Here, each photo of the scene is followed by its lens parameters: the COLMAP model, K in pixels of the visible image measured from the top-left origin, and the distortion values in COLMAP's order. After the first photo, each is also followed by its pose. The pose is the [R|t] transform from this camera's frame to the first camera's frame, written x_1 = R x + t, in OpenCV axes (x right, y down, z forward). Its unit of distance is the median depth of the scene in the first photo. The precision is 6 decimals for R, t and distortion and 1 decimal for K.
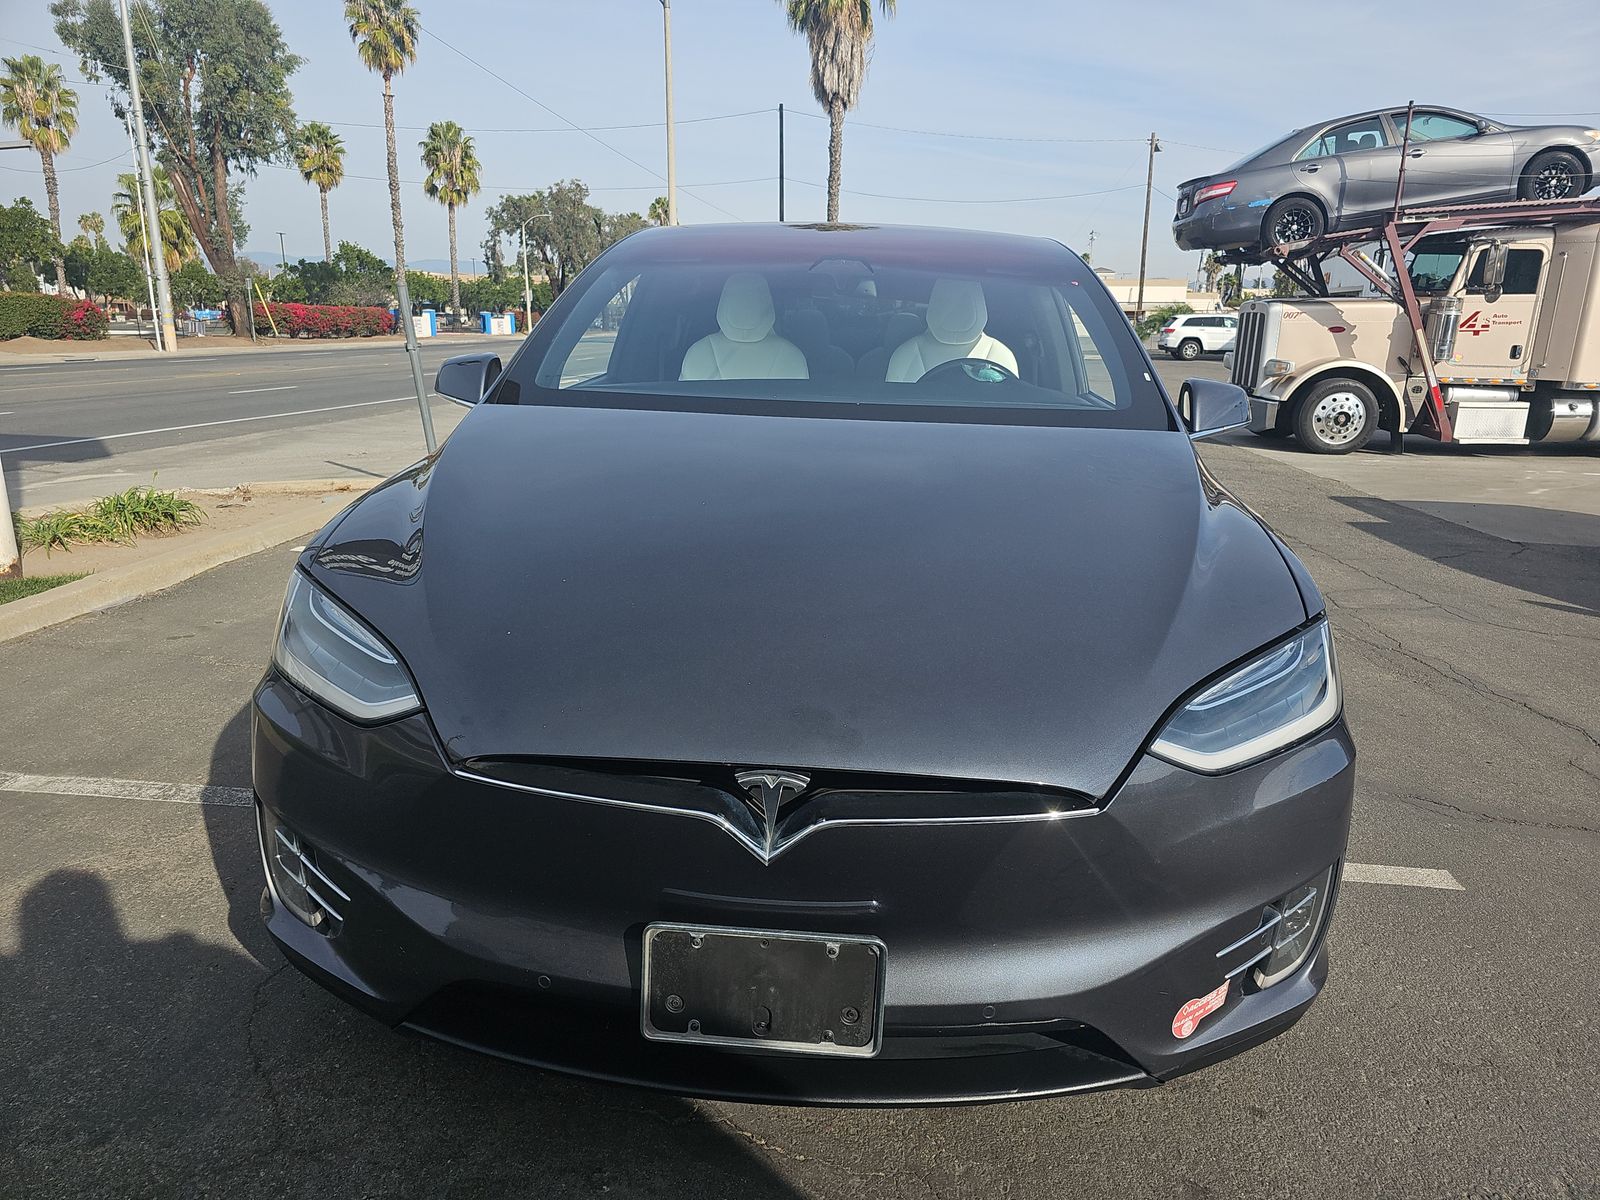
lens RADIAL K [[1076.2, 0, 798.3], [0, 1076.2, 605.0], [0, 0, 1]] dist [0.009779, -0.002862]
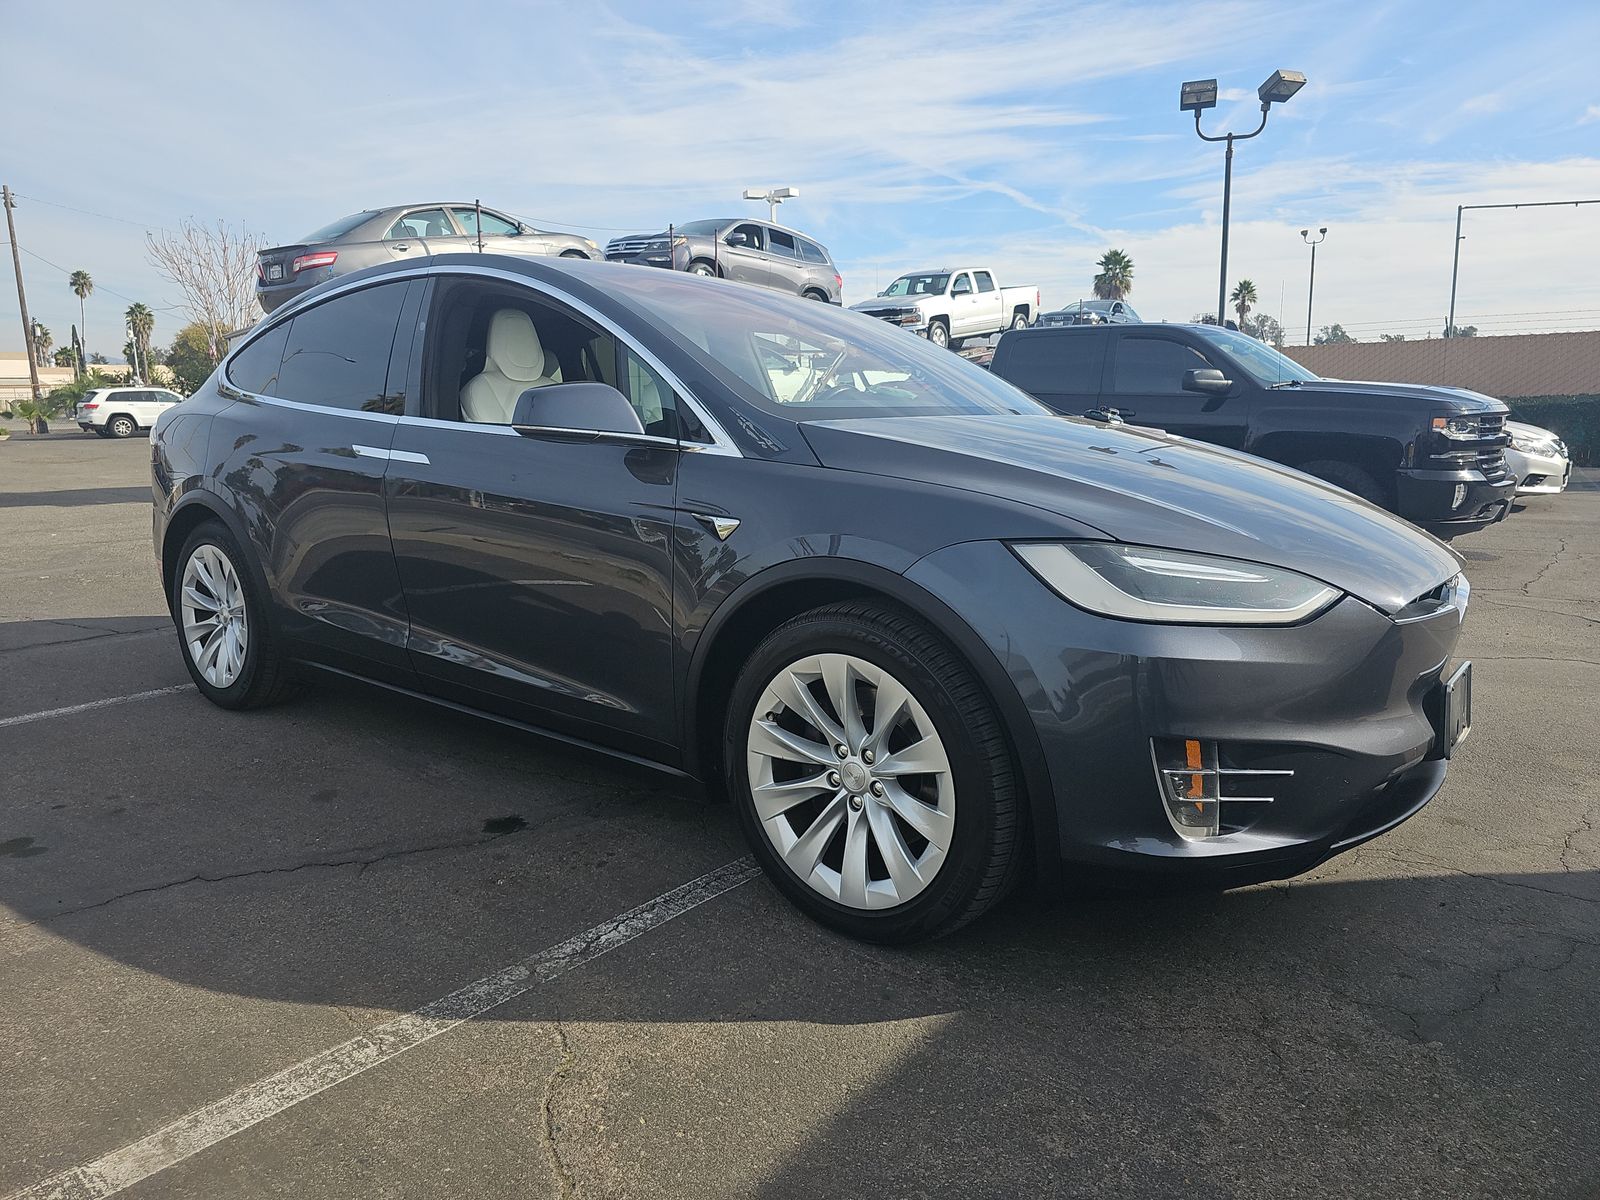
lens RADIAL K [[1076.2, 0, 799.6], [0, 1076.2, 597.6], [0, 0, 1]] dist [0.009779, -0.002862]
pose [[0.564836, -0.168299, 0.807858, -0.230134], [0.227646, 0.972772, 0.043490, -0.015112], [-0.793182, 0.159341, 0.587770, 0.092051]]
